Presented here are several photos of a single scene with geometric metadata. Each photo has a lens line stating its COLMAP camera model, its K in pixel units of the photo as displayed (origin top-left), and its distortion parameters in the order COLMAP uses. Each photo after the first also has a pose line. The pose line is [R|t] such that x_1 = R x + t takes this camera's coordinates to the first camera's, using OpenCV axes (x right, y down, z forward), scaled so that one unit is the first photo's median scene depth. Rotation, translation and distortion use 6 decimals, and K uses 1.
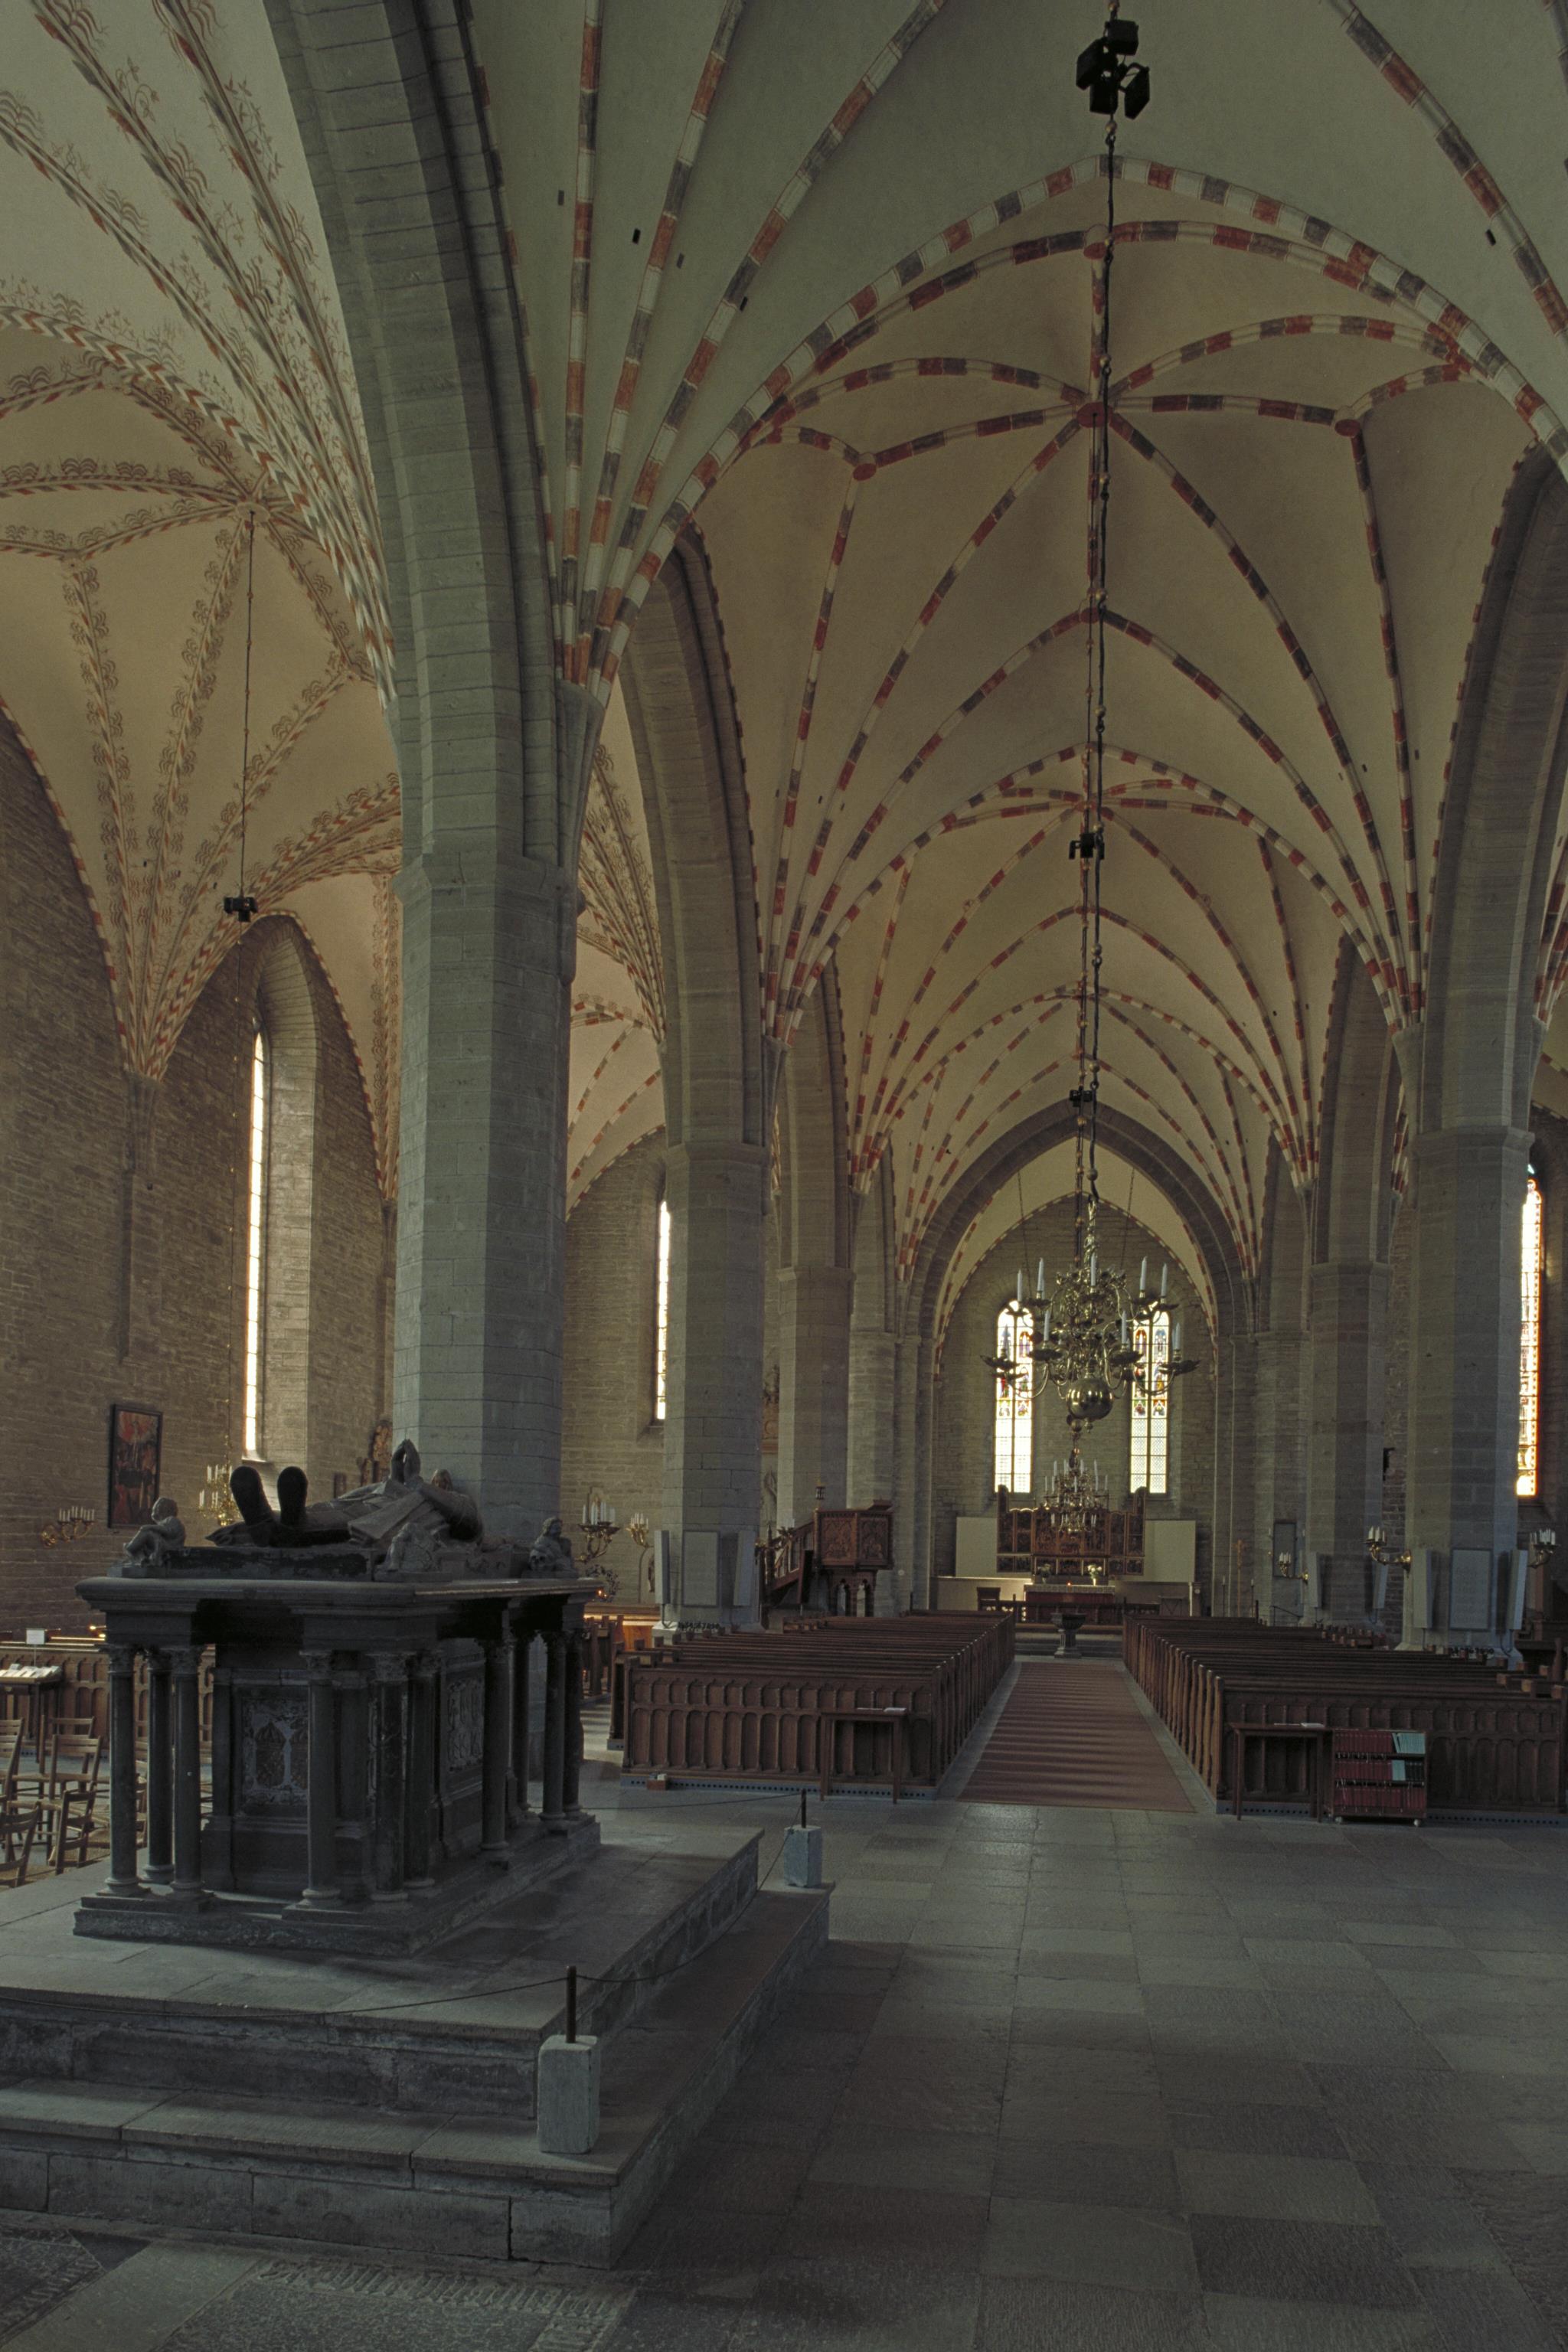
lens RADIAL K [[4592.4, 0, 784.6], [0, 4592.4, 1071.2], [0, 0, 1]] dist [0.137694, 0.151948]
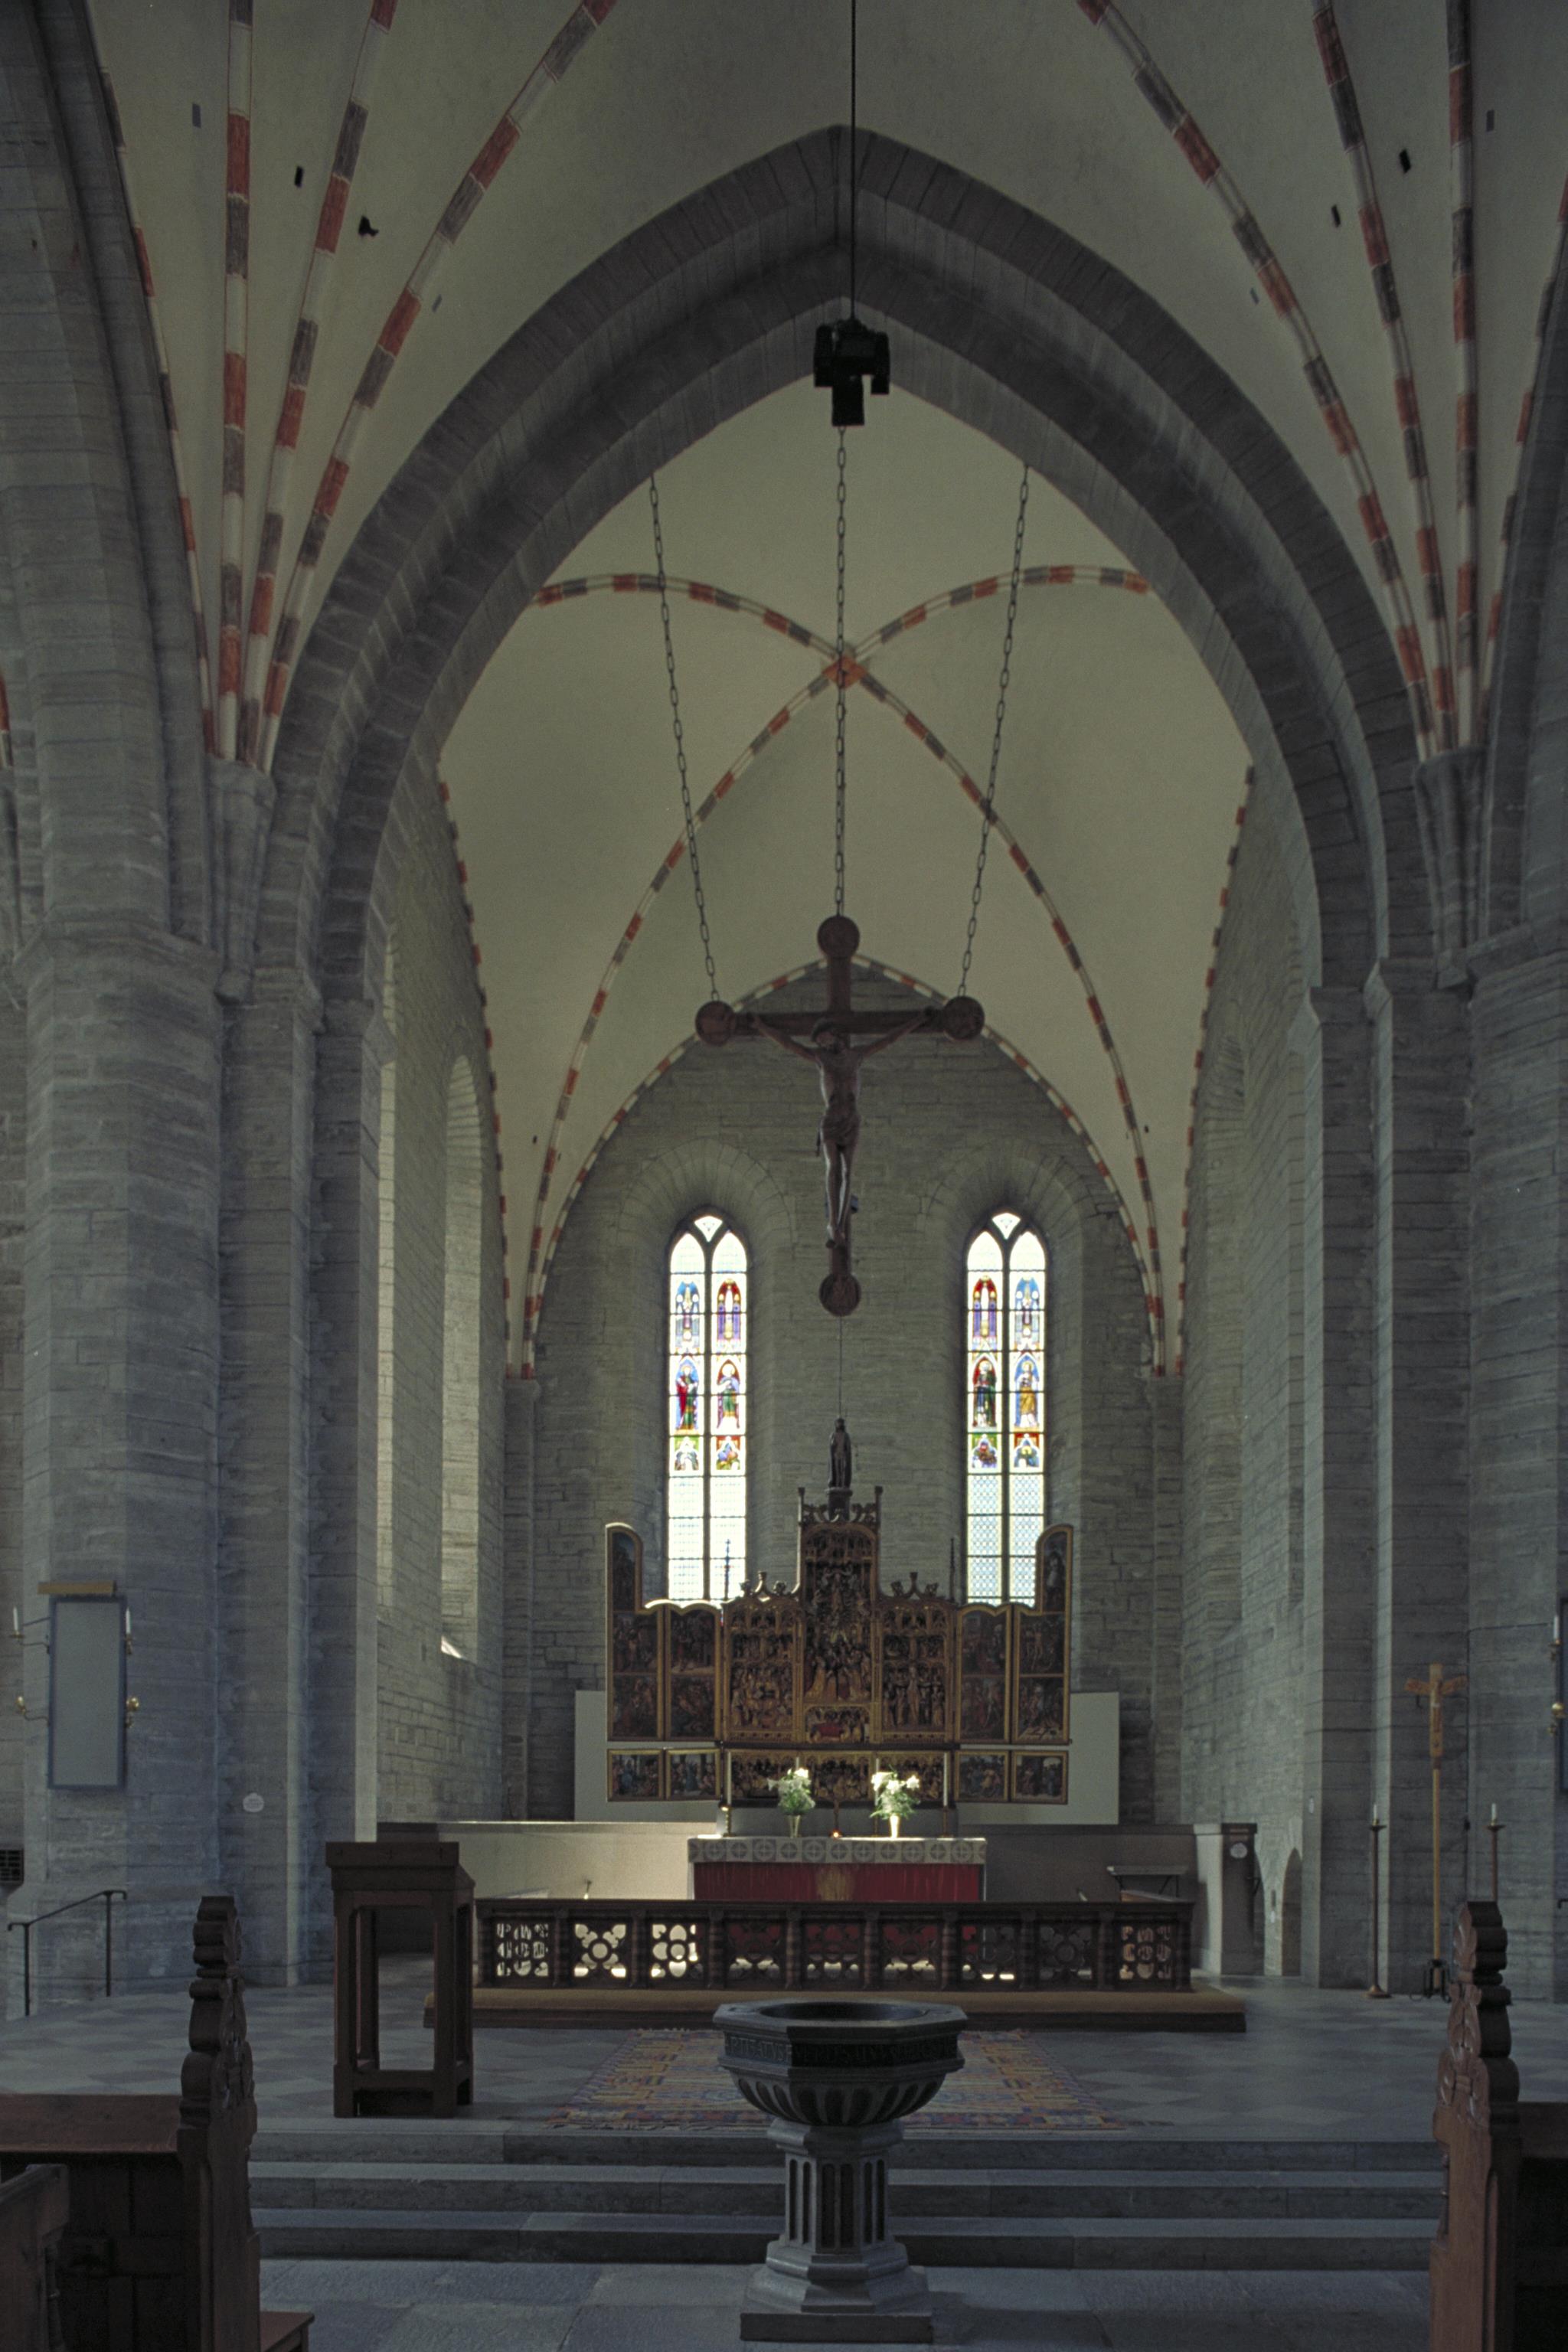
lens RADIAL K [[4592.4, 0, 784.6], [0, 4592.4, 1071.2], [0, 0, 1]] dist [0.137694, 0.151948]
pose [[0.998505, -0.010266, 0.053695, 0.041720], [0.013392, 0.998216, -0.058187, 0.077234], [-0.053002, 0.058819, 0.996861, 0.680107]]
